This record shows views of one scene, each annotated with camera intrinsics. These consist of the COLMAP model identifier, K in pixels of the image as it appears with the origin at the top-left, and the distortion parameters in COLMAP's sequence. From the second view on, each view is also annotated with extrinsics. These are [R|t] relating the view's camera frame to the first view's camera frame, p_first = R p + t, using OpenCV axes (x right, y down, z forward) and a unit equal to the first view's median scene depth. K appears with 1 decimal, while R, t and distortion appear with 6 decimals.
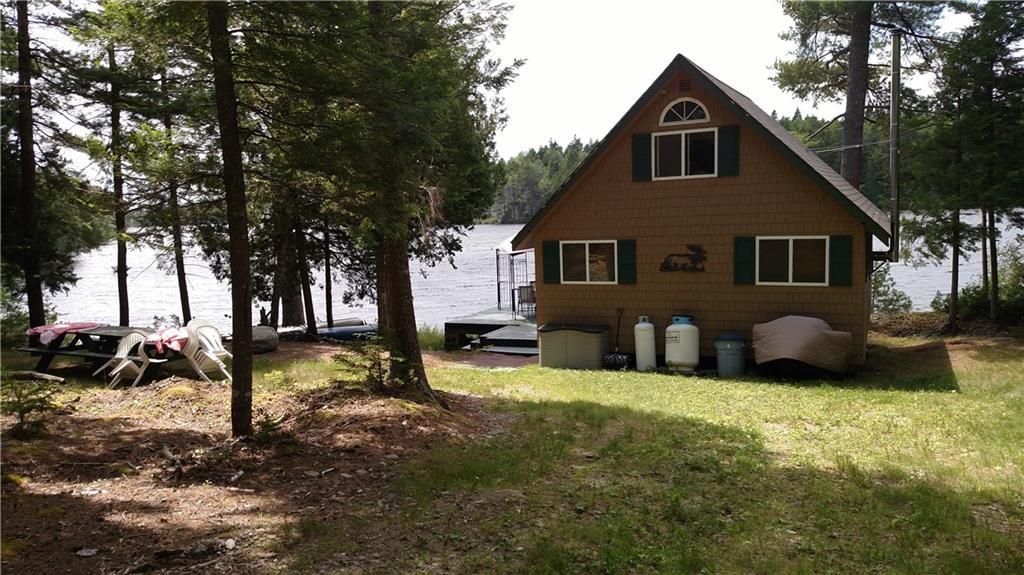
lens RADIAL K [[806.4, 0, 517.6], [0, 806.4, 304.8], [0, 0, 1]] dist [0.160950, -0.210802]
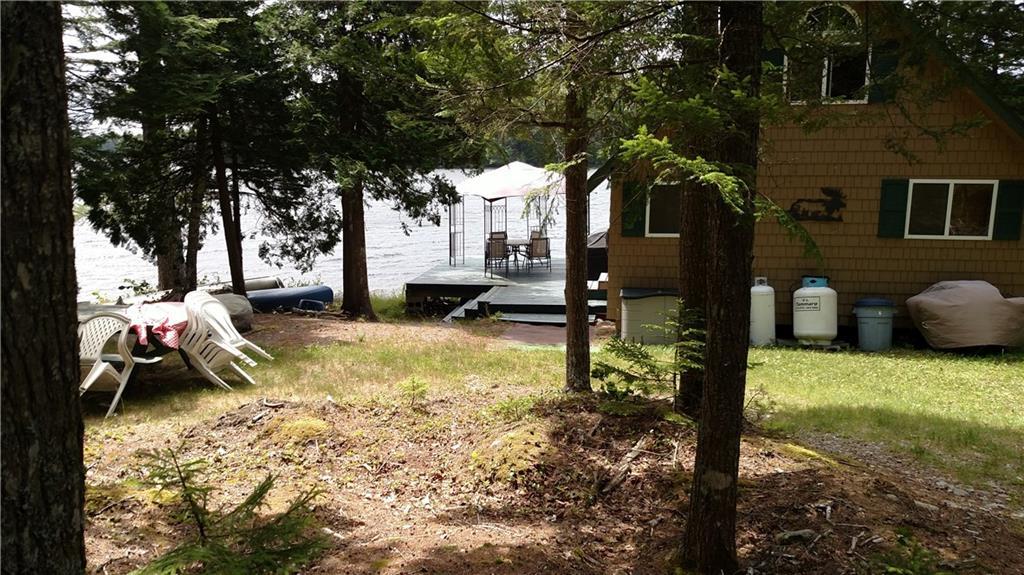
lens RADIAL K [[806.4, 0, 517.6], [0, 806.4, 304.8], [0, 0, 1]] dist [0.160950, -0.210802]
pose [[0.956857, -0.019780, 0.289886, -0.320970], [0.001240, 0.997949, 0.064001, -0.011255], [-0.290558, -0.060881, 0.954919, 0.308084]]
